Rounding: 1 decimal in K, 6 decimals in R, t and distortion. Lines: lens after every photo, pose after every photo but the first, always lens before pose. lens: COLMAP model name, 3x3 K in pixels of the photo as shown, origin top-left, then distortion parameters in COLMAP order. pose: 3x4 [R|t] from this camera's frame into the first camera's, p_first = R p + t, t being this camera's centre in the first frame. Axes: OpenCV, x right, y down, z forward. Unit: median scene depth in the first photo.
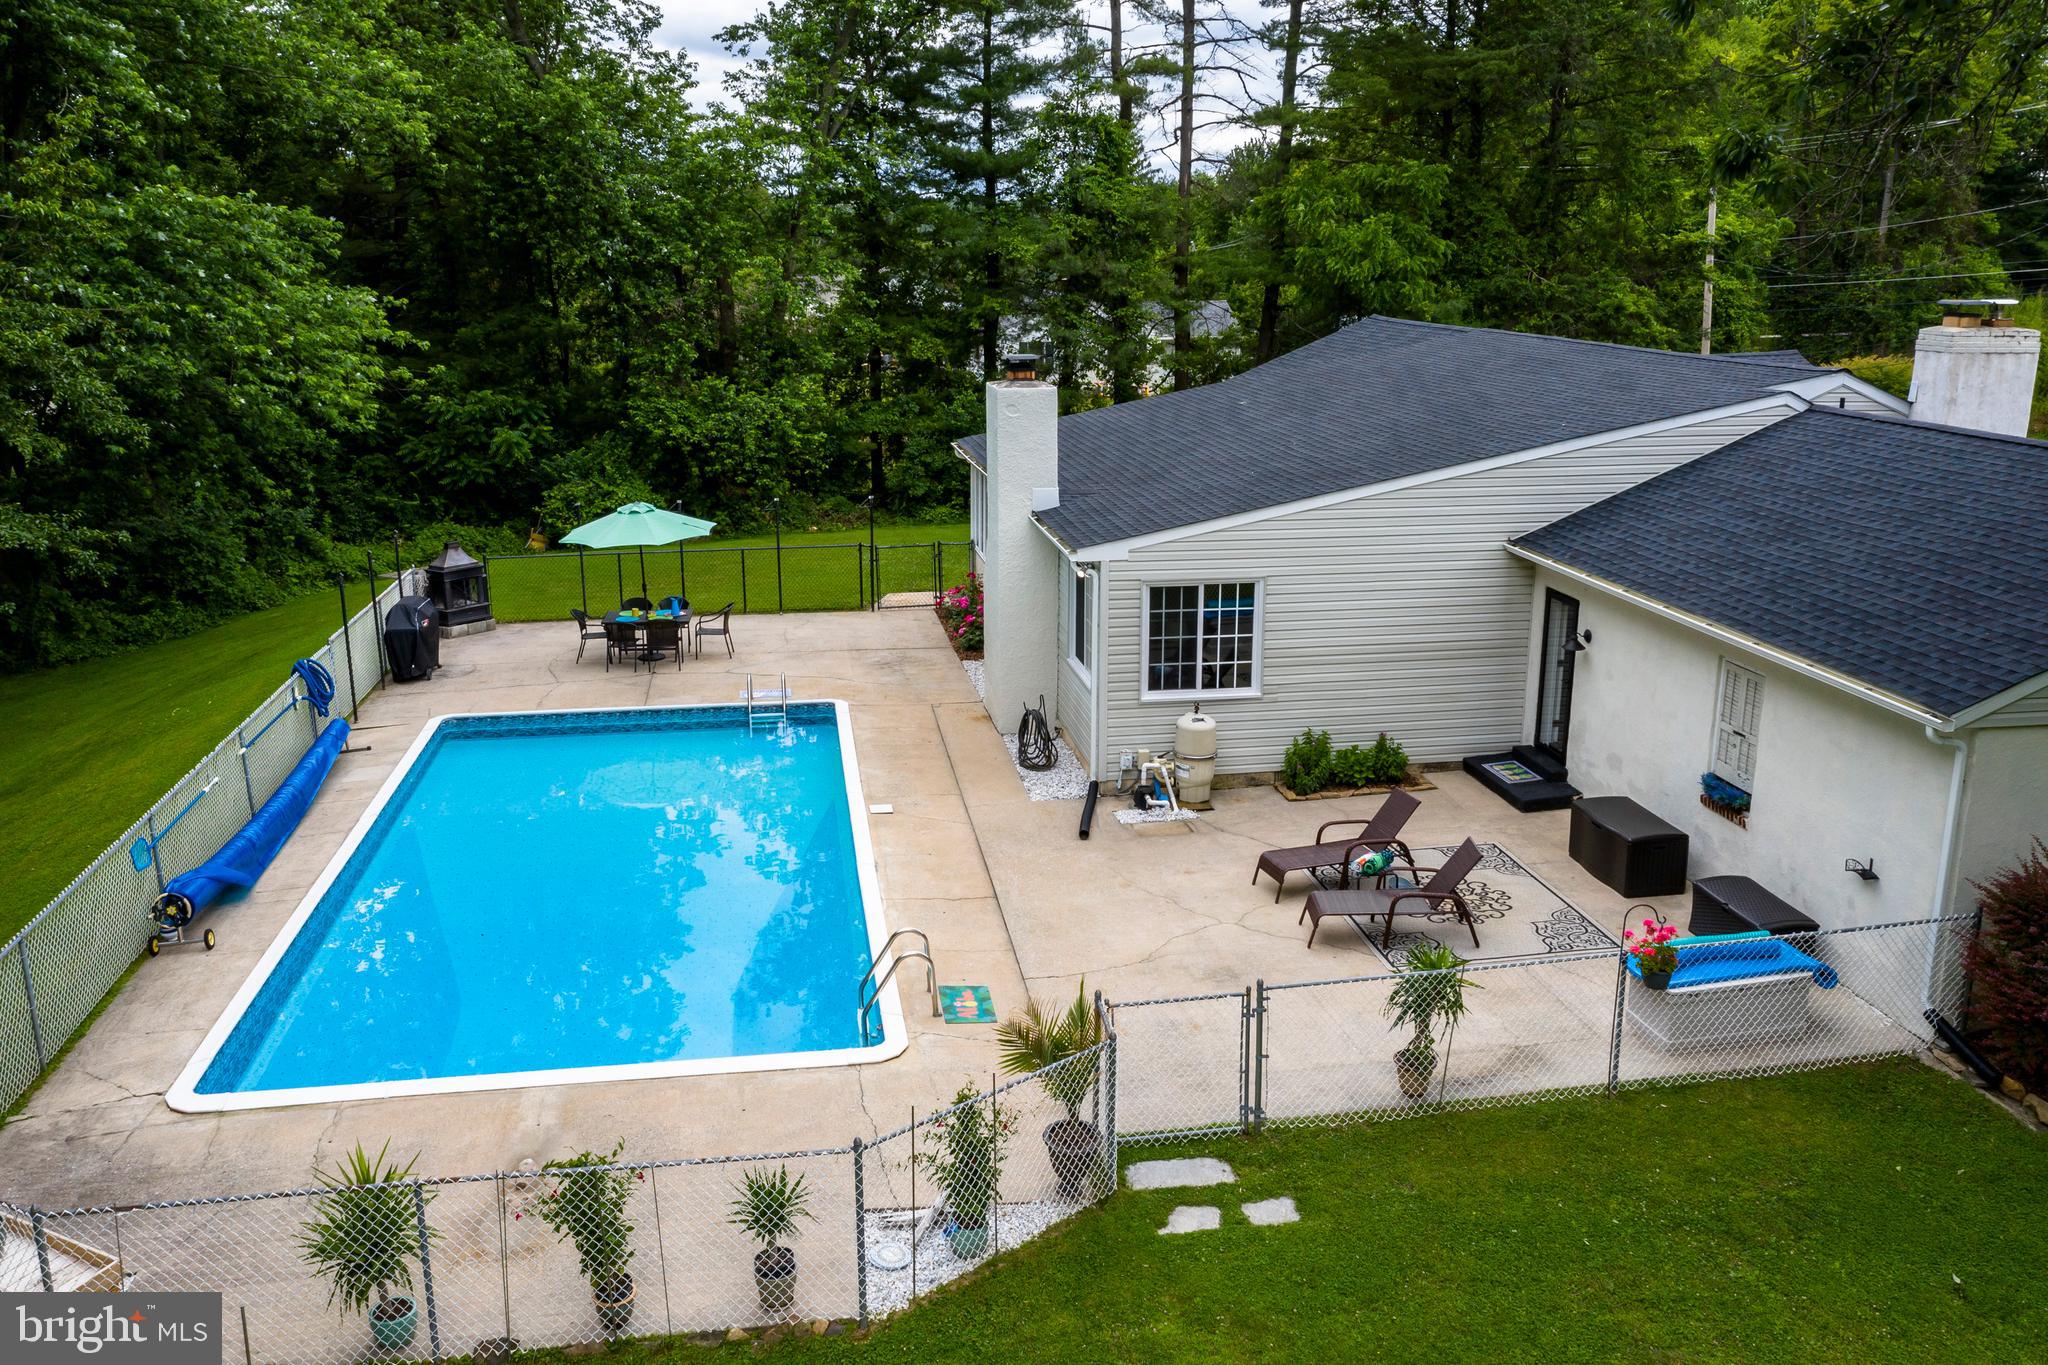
lens RADIAL K [[1661.0, 0, 1028.6], [0, 1661.0, 674.4], [0, 0, 1]] dist [-0.008006, -0.002611]
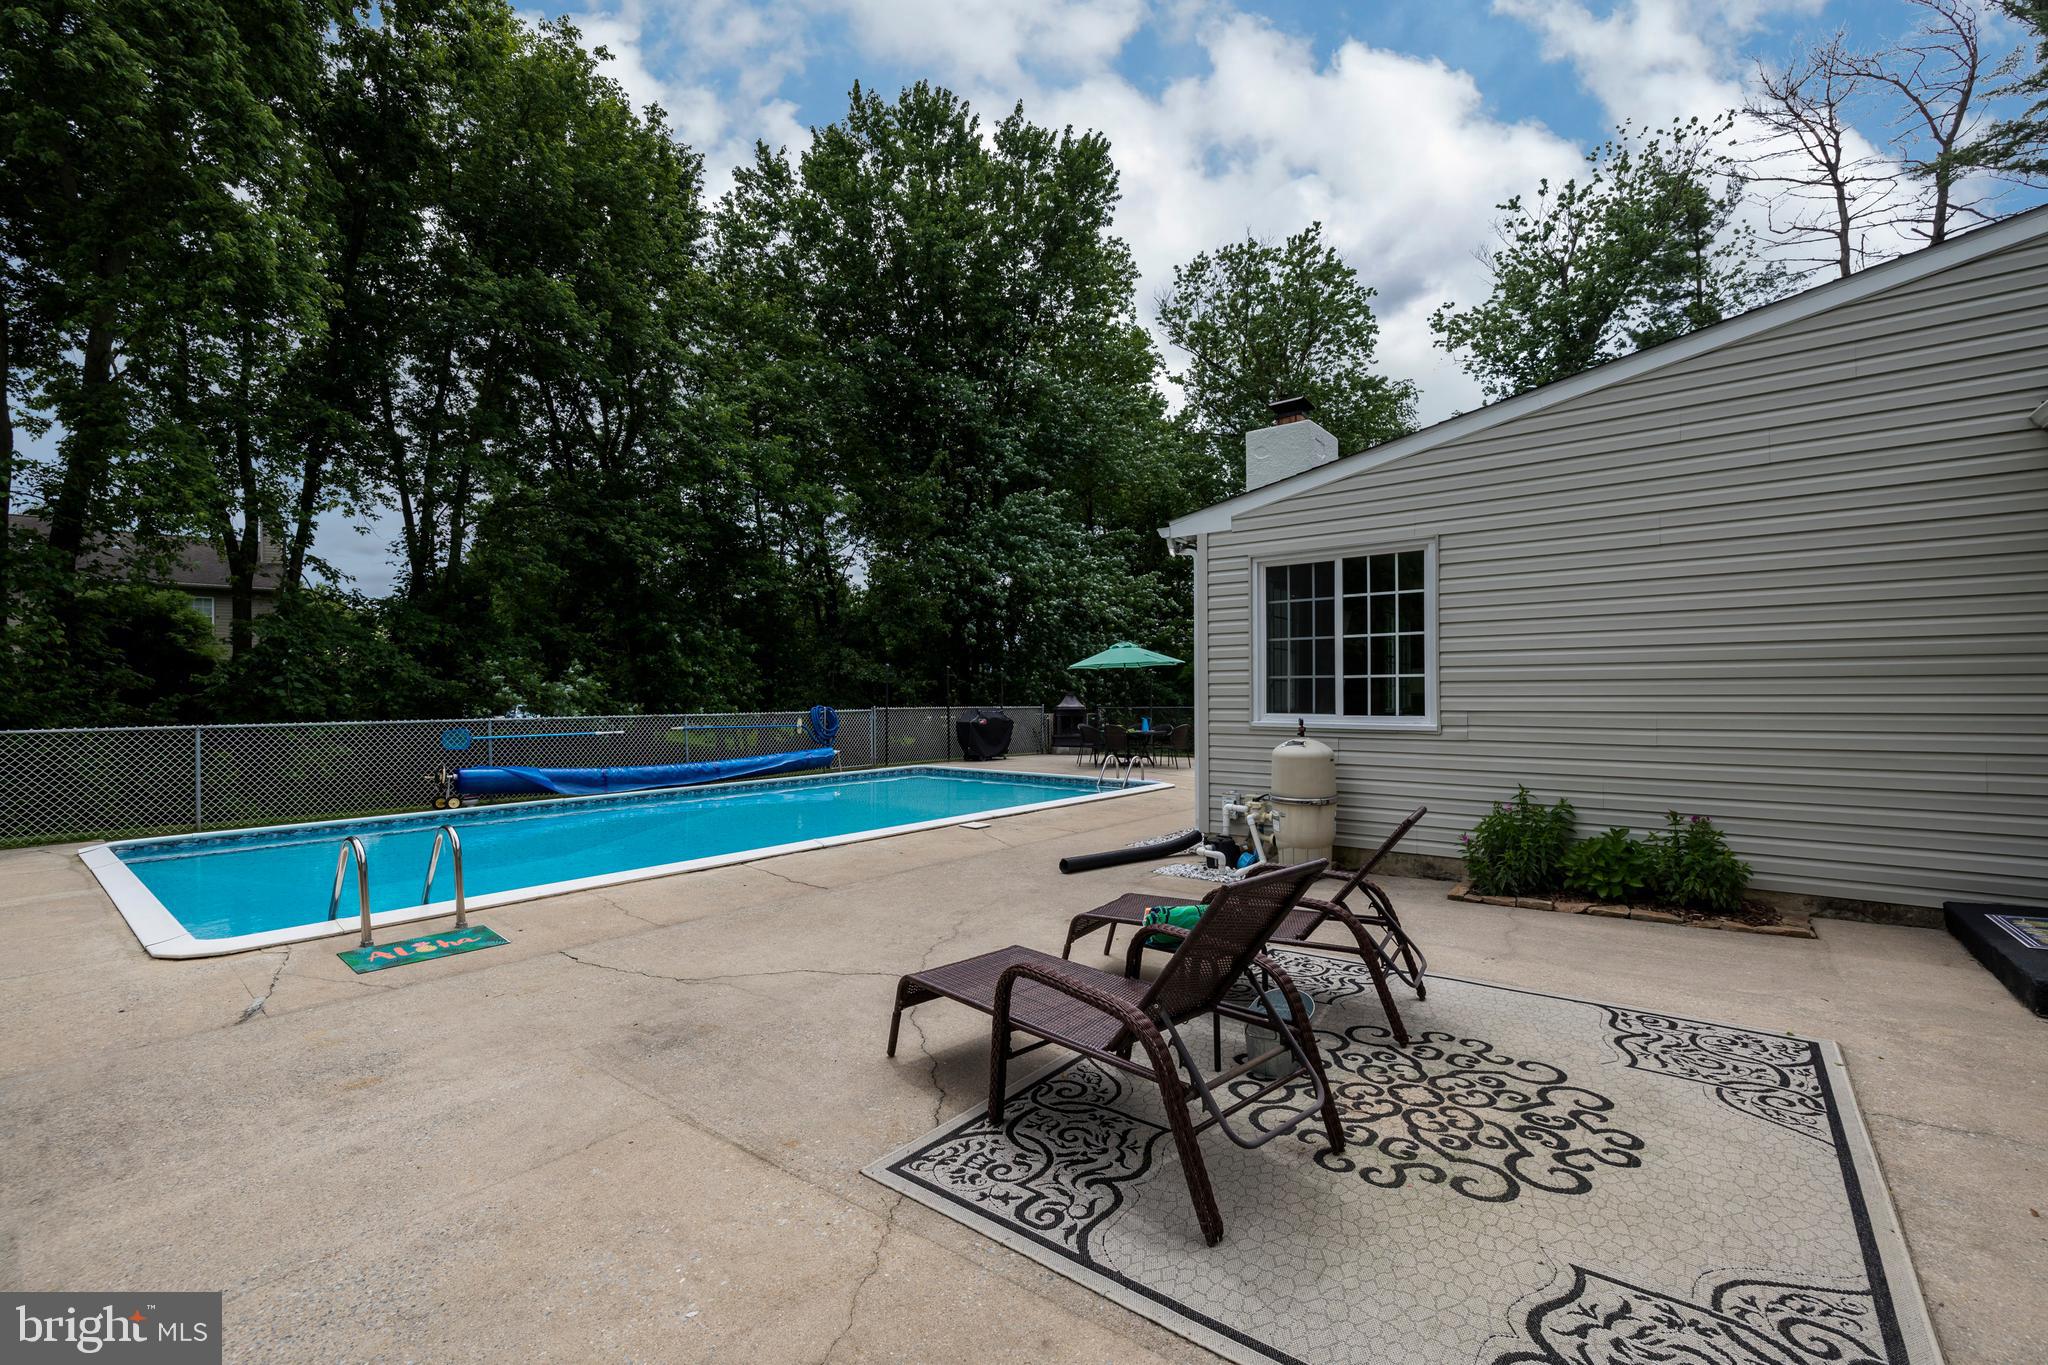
lens RADIAL K [[861.8, 0, 1026.6], [0, 861.8, 688.7], [0, 0, 1]] dist [0.000782, -0.000291]
pose [[0.673303, -0.007721, -0.739326, 0.280663], [-0.180553, 0.967955, -0.174538, 0.084514], [0.716982, 0.251004, 0.650333, 0.679141]]
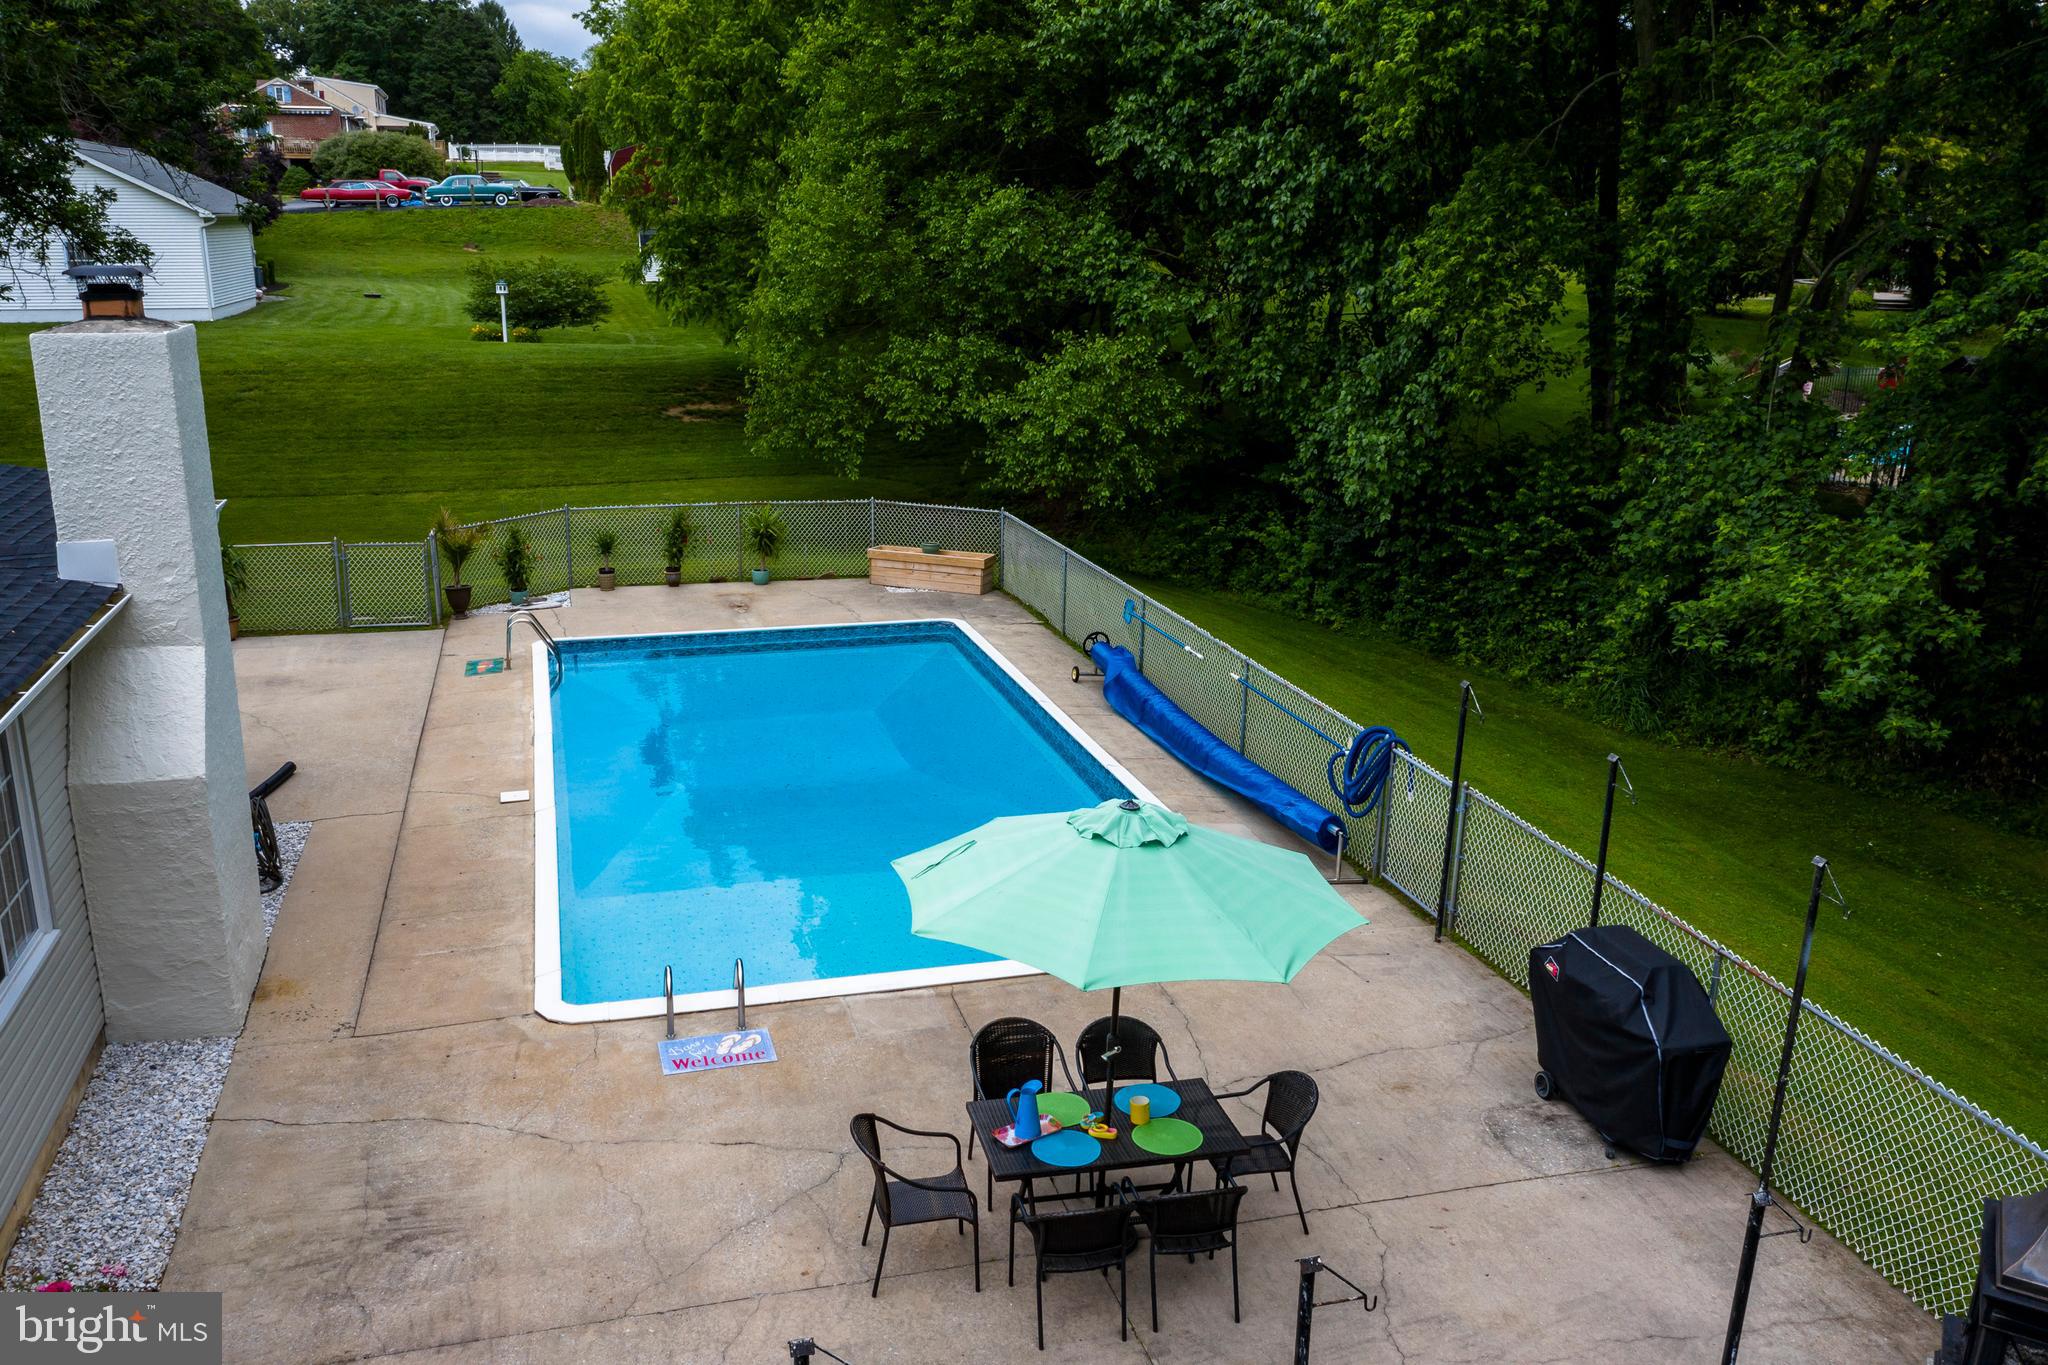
lens RADIAL K [[1661.0, 0, 1028.6], [0, 1661.0, 674.4], [0, 0, 1]] dist [-0.008006, -0.002611]
pose [[-0.991535, 0.029440, -0.126462, -0.236356], [-0.037285, 0.868383, 0.494491, -0.383498], [0.124375, 0.495020, -0.859934, 1.689777]]
